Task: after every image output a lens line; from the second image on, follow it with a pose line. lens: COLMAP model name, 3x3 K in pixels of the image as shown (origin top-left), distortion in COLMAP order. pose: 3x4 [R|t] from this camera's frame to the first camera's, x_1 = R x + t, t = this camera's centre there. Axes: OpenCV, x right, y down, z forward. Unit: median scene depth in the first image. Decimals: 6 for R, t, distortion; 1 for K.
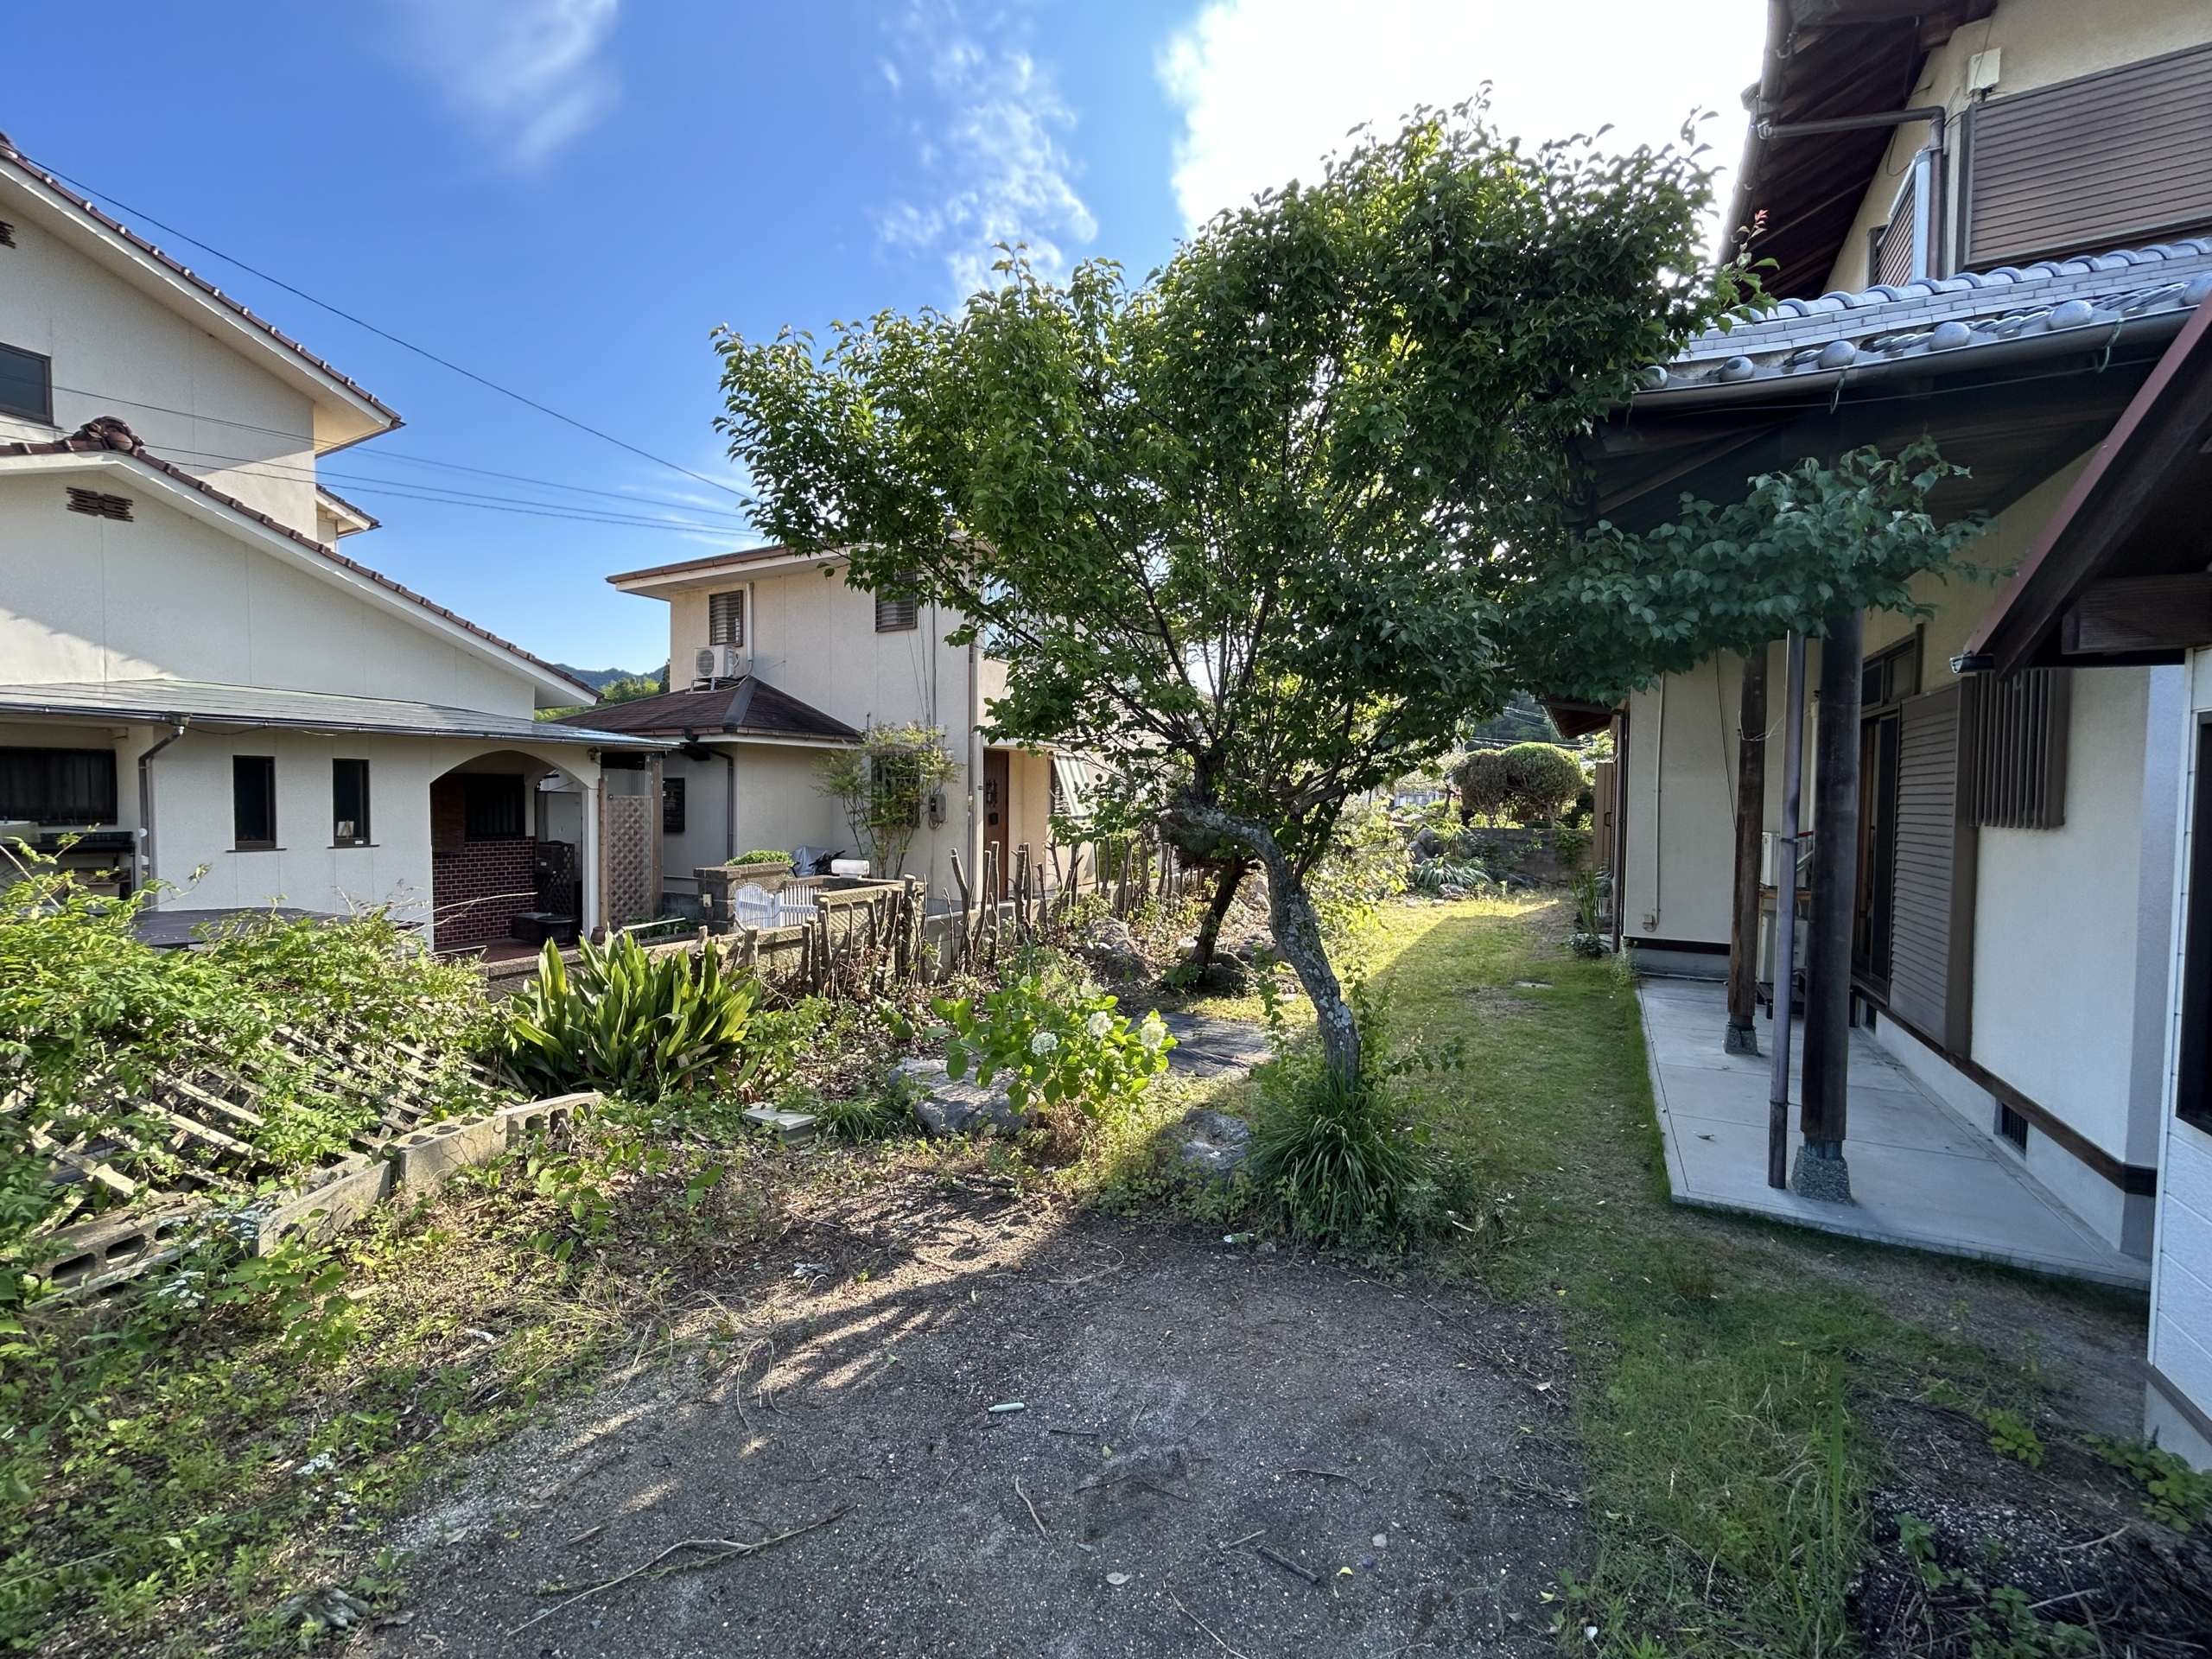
lens RADIAL K [[898.0, 0, 1096.4], [0, 898.0, 829.9], [0, 0, 1]] dist [0.007275, -0.003933]
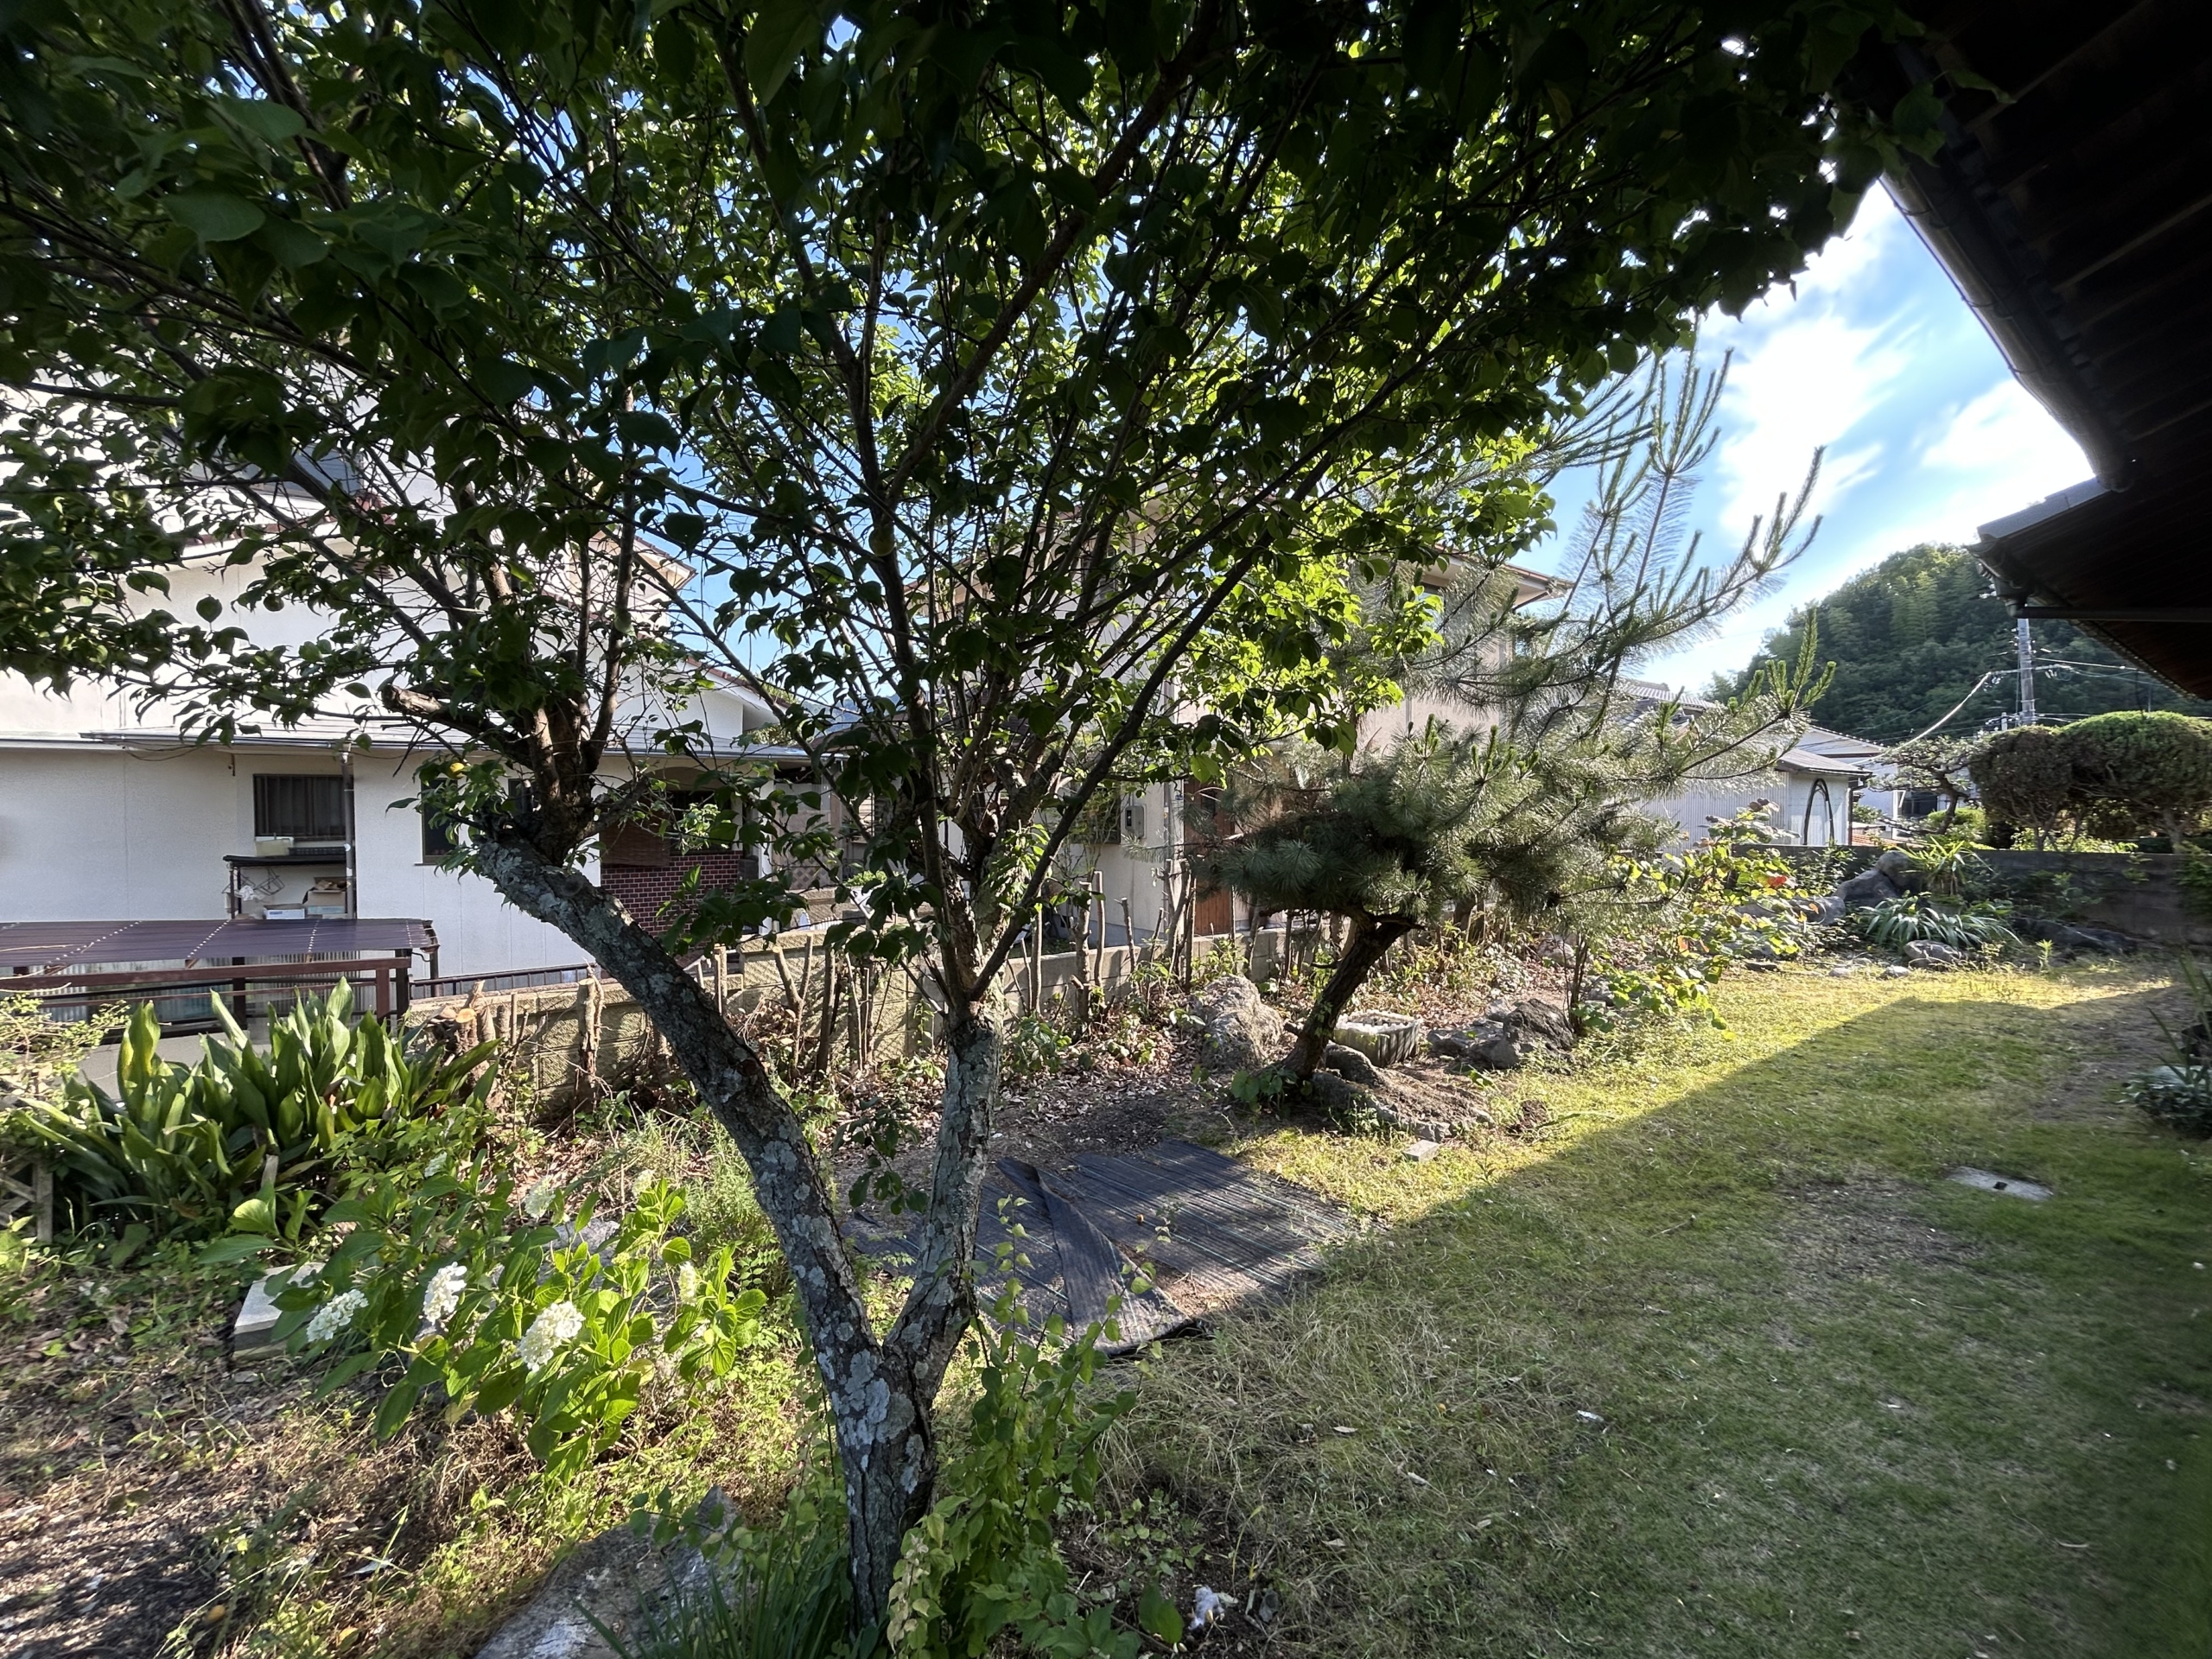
lens RADIAL K [[898.0, 0, 1104.0], [0, 898.0, 807.8], [0, 0, 1]] dist [0.007275, -0.003933]
pose [[0.906569, -0.009239, -0.421957, 0.165176], [-0.006284, 0.999354, -0.035383, -0.007538], [0.422012, 0.034728, 0.905925, 0.224131]]
